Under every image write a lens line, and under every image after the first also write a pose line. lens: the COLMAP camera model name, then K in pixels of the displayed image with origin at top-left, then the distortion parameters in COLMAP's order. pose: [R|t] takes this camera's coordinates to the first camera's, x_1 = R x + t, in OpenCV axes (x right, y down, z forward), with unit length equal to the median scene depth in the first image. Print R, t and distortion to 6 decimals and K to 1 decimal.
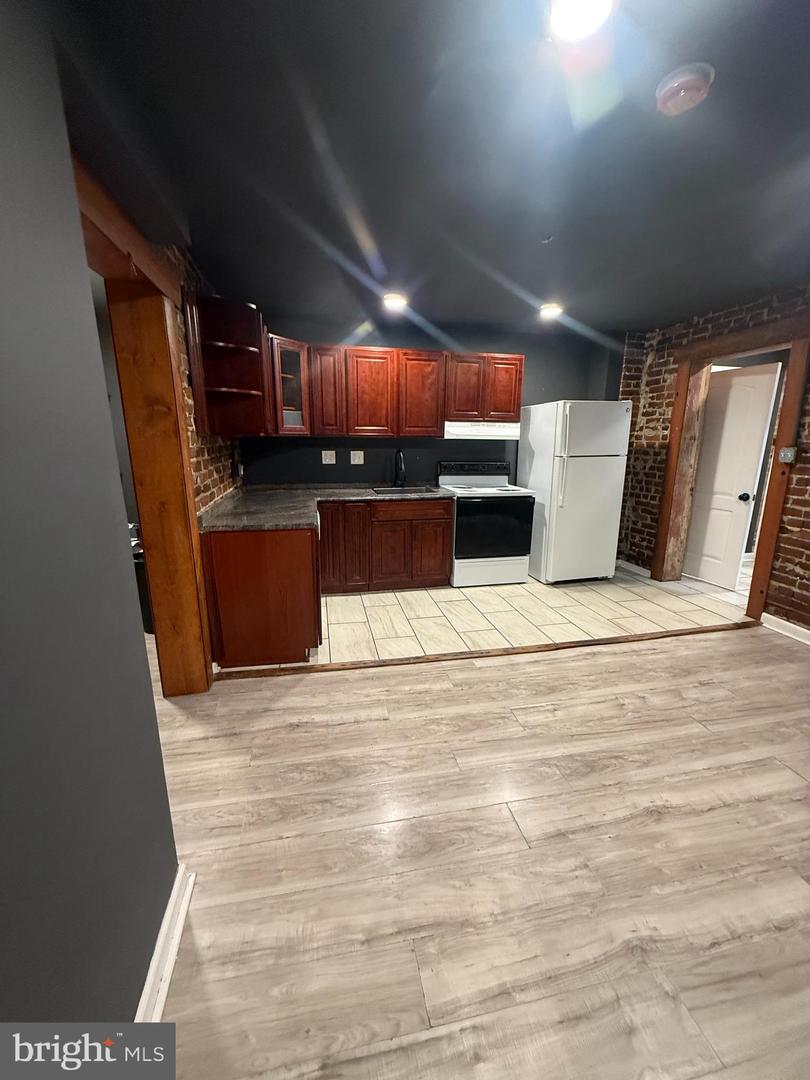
lens RADIAL K [[430.3, 0, 406.0], [0, 430.3, 539.8], [0, 0, 1]] dist [0.001058, 0.000314]
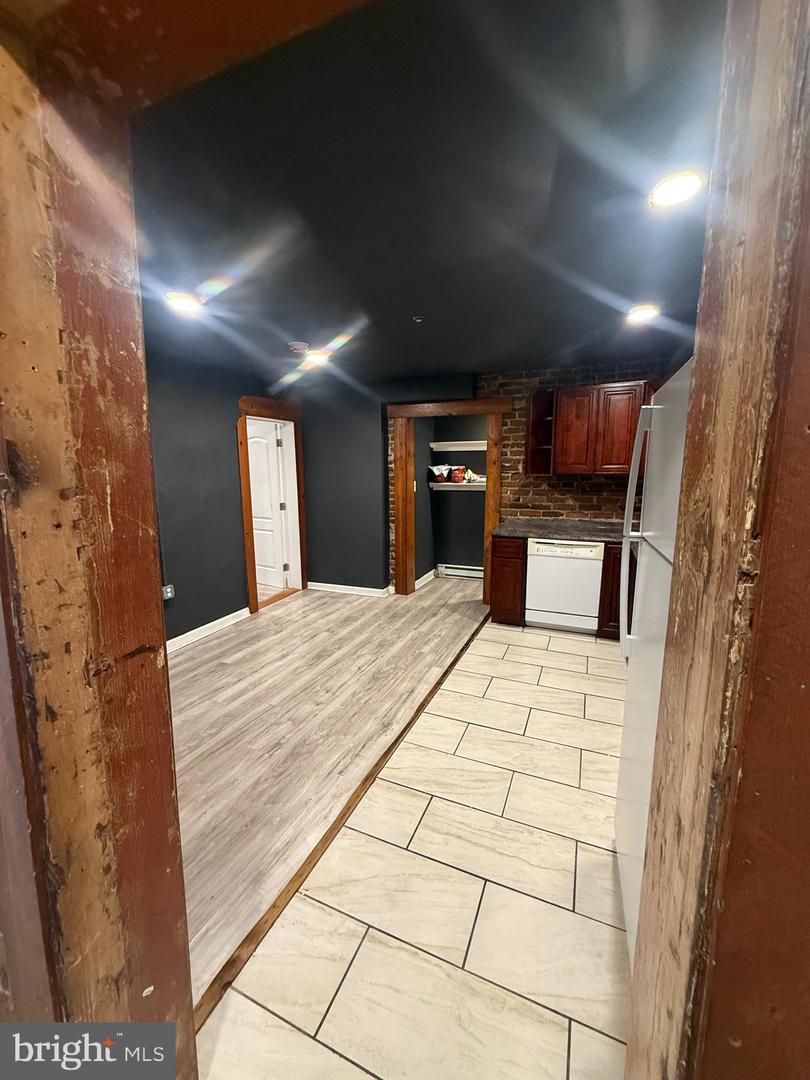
lens RADIAL K [[430.3, 0, 406.0], [0, 430.3, 539.8], [0, 0, 1]] dist [0.001058, 0.000314]
pose [[-0.574152, 0.131673, -0.808091, 0.800305], [-0.187085, 0.939772, 0.286055, -0.259869], [0.797087, 0.315421, -0.514938, 1.021546]]
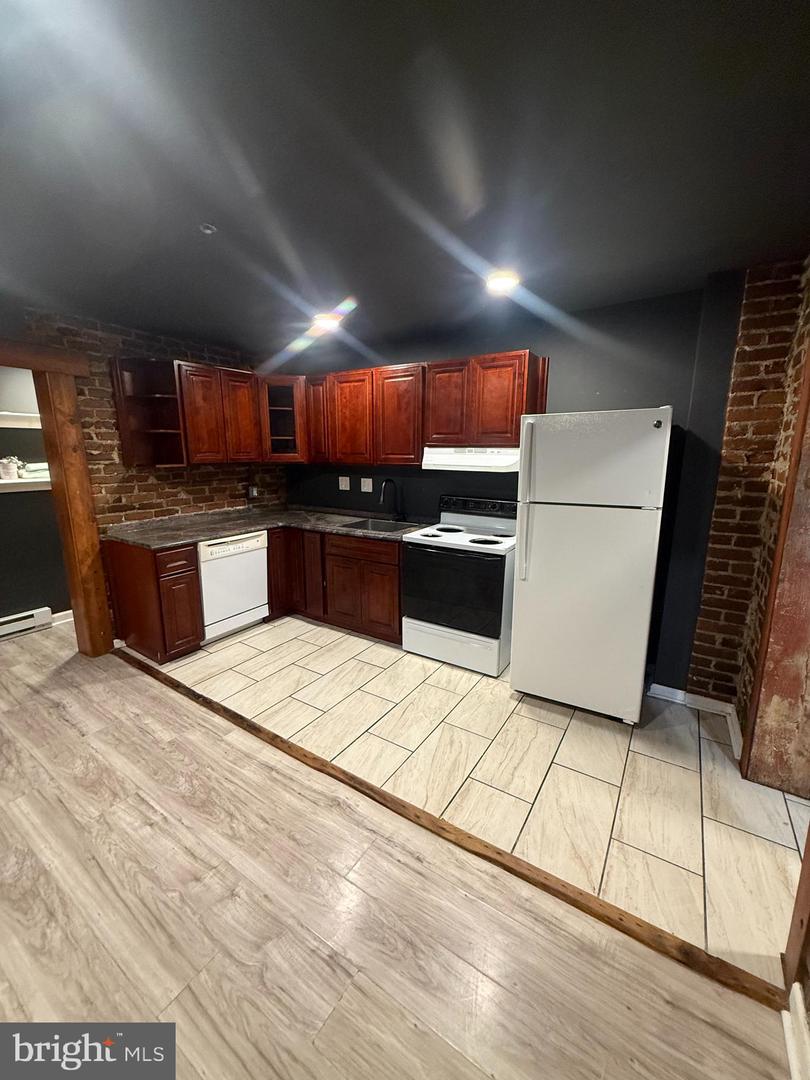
lens RADIAL K [[430.3, 0, 406.0], [0, 430.3, 539.8], [0, 0, 1]] dist [0.001058, 0.000314]
pose [[0.708472, 0.139945, -0.691724, 0.683211], [-0.159684, 0.986510, 0.036034, -0.131656], [0.687436, 0.084928, 0.721262, 0.420728]]
